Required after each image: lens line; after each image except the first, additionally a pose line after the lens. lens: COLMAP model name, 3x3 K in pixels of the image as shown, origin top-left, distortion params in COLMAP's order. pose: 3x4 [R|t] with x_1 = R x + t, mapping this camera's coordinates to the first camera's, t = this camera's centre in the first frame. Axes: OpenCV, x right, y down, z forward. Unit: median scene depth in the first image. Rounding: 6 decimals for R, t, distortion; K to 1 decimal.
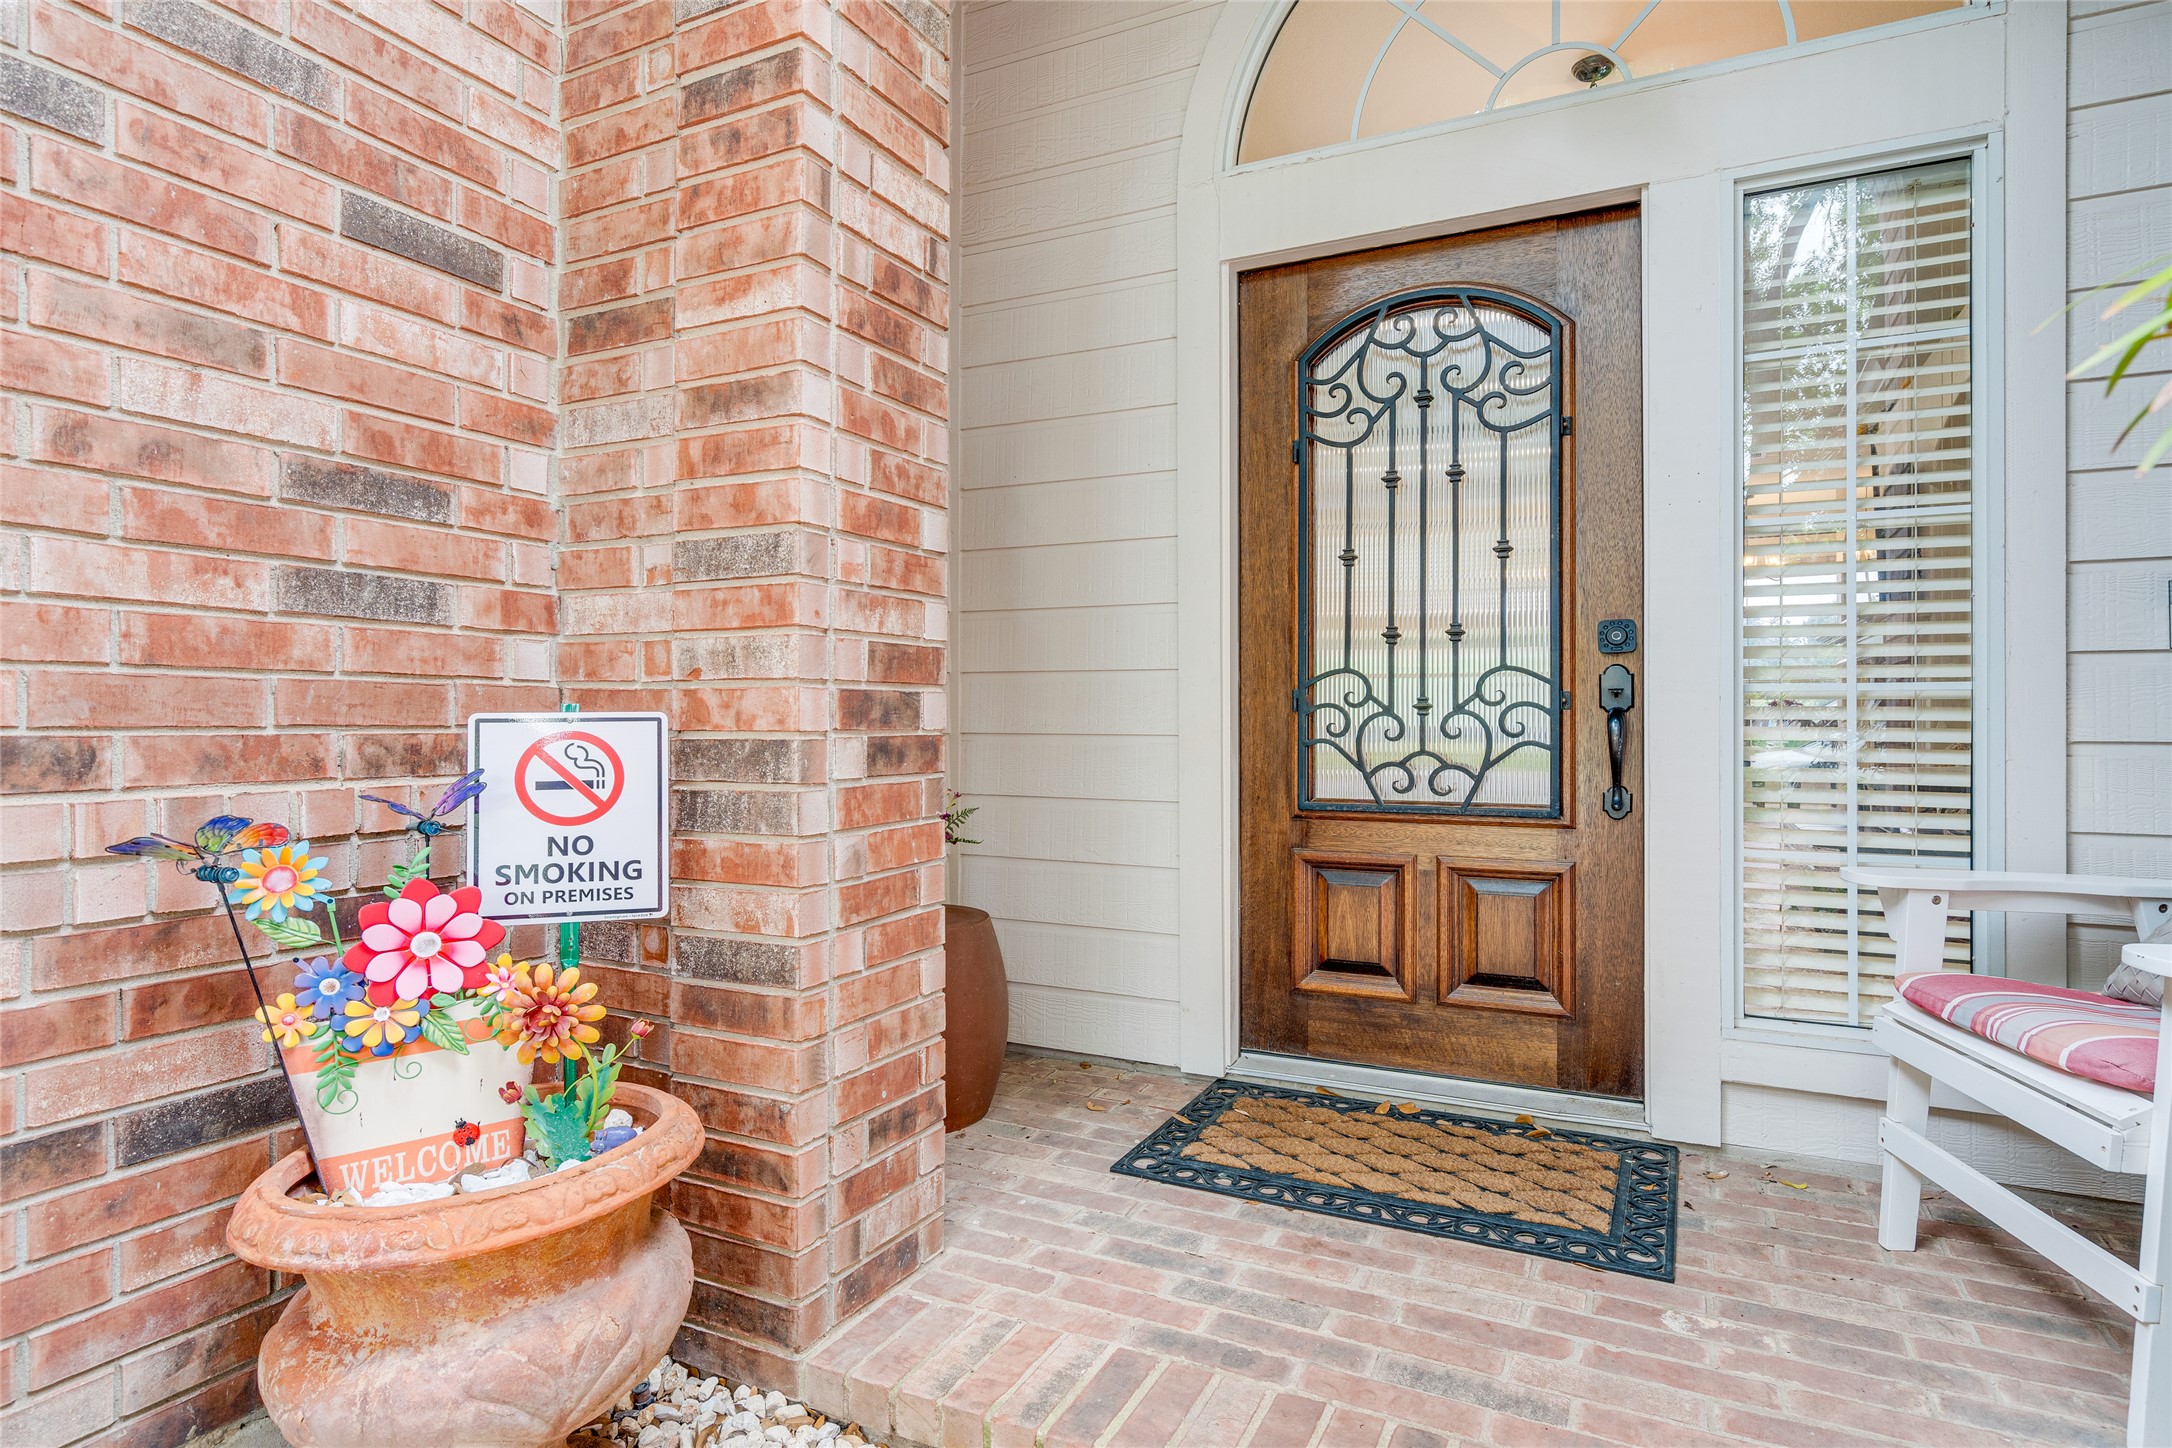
lens RADIAL K [[1016.2, 0, 1107.4], [0, 1016.2, 720.7], [0, 0, 1]] dist [-0.002200, 0.001245]
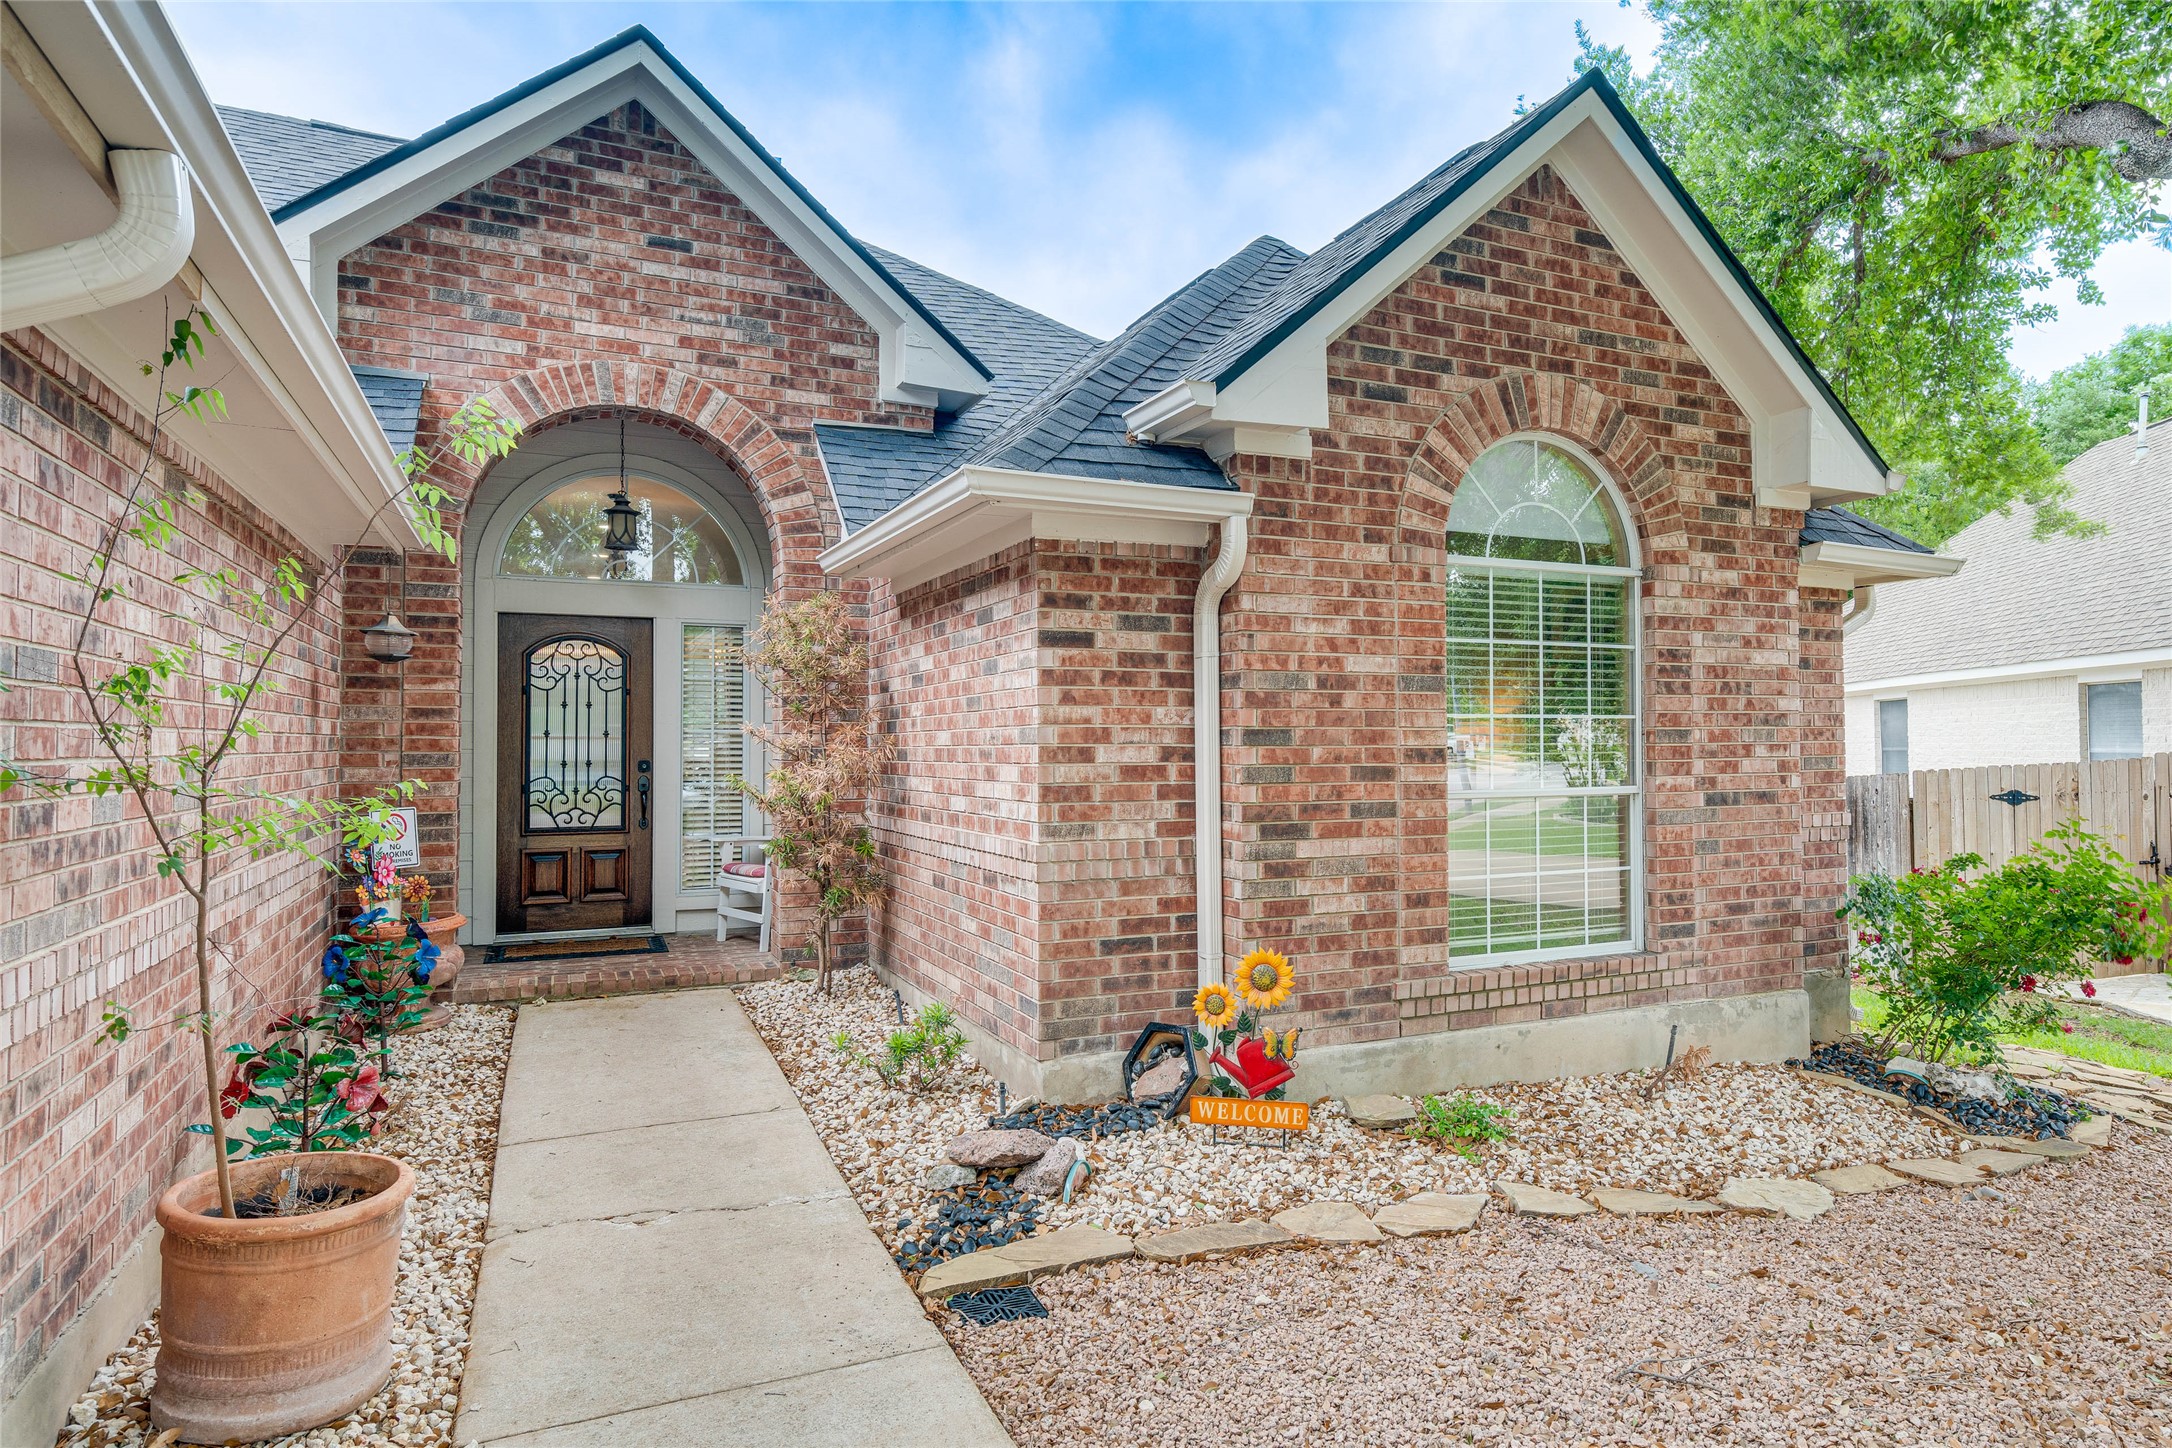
lens RADIAL K [[1261.7, 0, 1104.0], [0, 1261.7, 715.7], [0, 0, 1]] dist [0.004992, 0.000599]
pose [[0.603210, 0.017212, 0.797396, -1.546009], [0.004306, 0.999682, -0.024835, -0.127002], [-0.797571, 0.018414, 0.602945, -2.174311]]
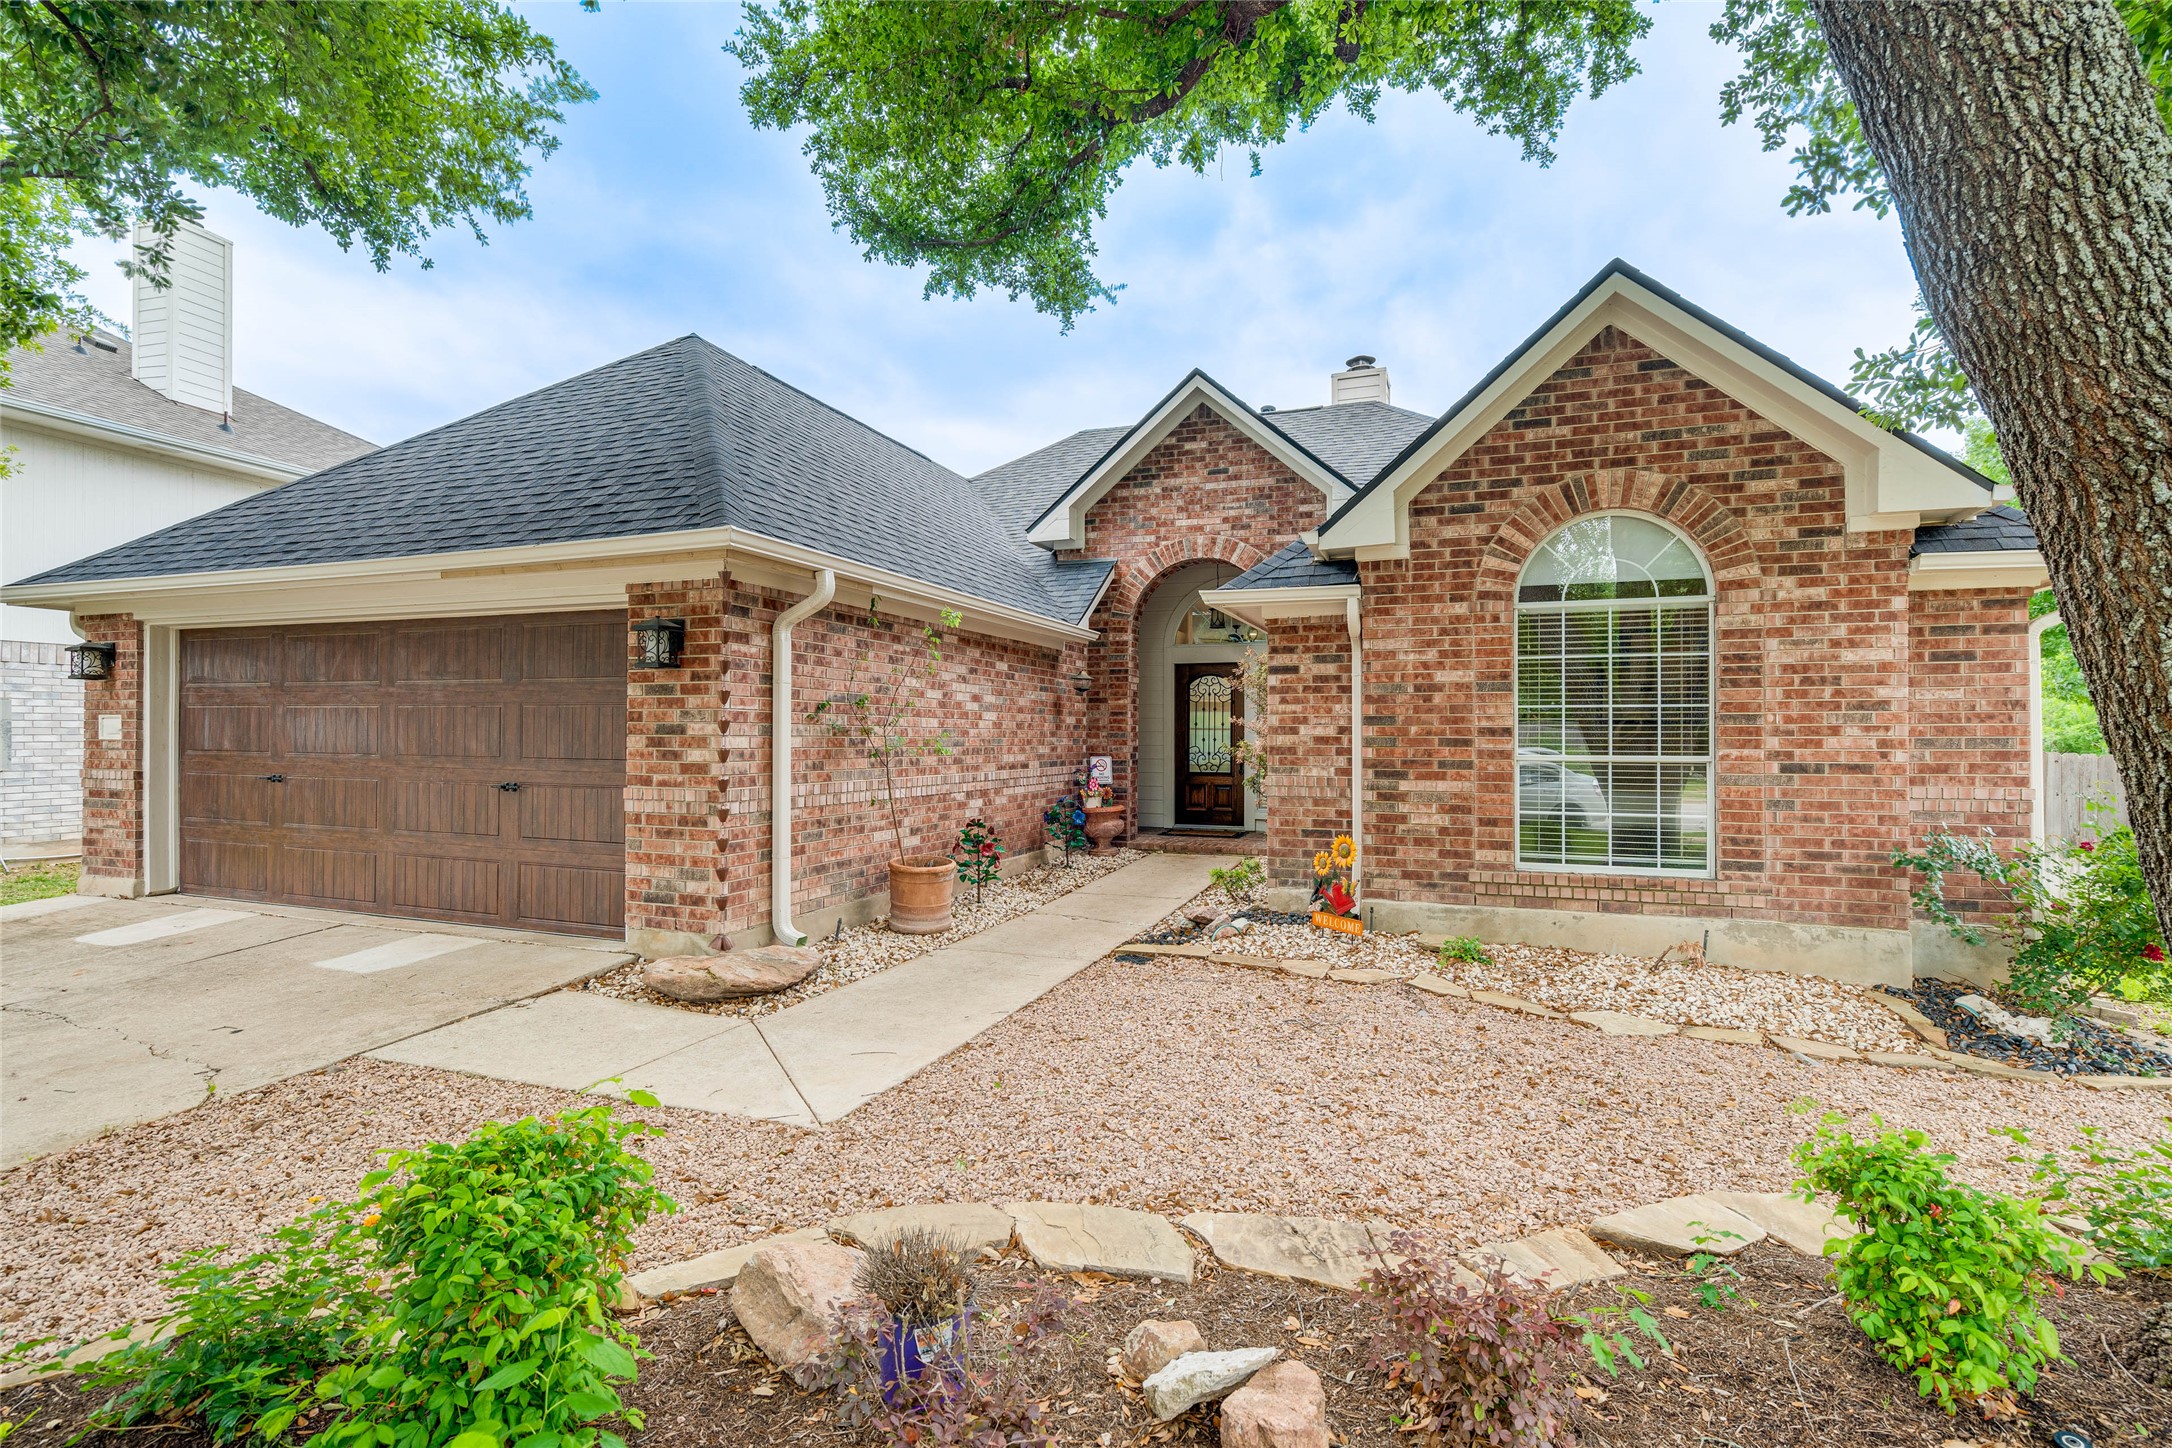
lens RADIAL K [[872.8, 0, 1097.5], [0, 872.8, 724.8], [0, 0, 1]] dist [-0.000641, 0.000026]
pose [[0.988347, 0.008939, 0.151956, -0.962606], [-0.006438, 0.999836, -0.016943, -0.084788], [-0.152083, 0.015767, 0.988242, -3.411412]]
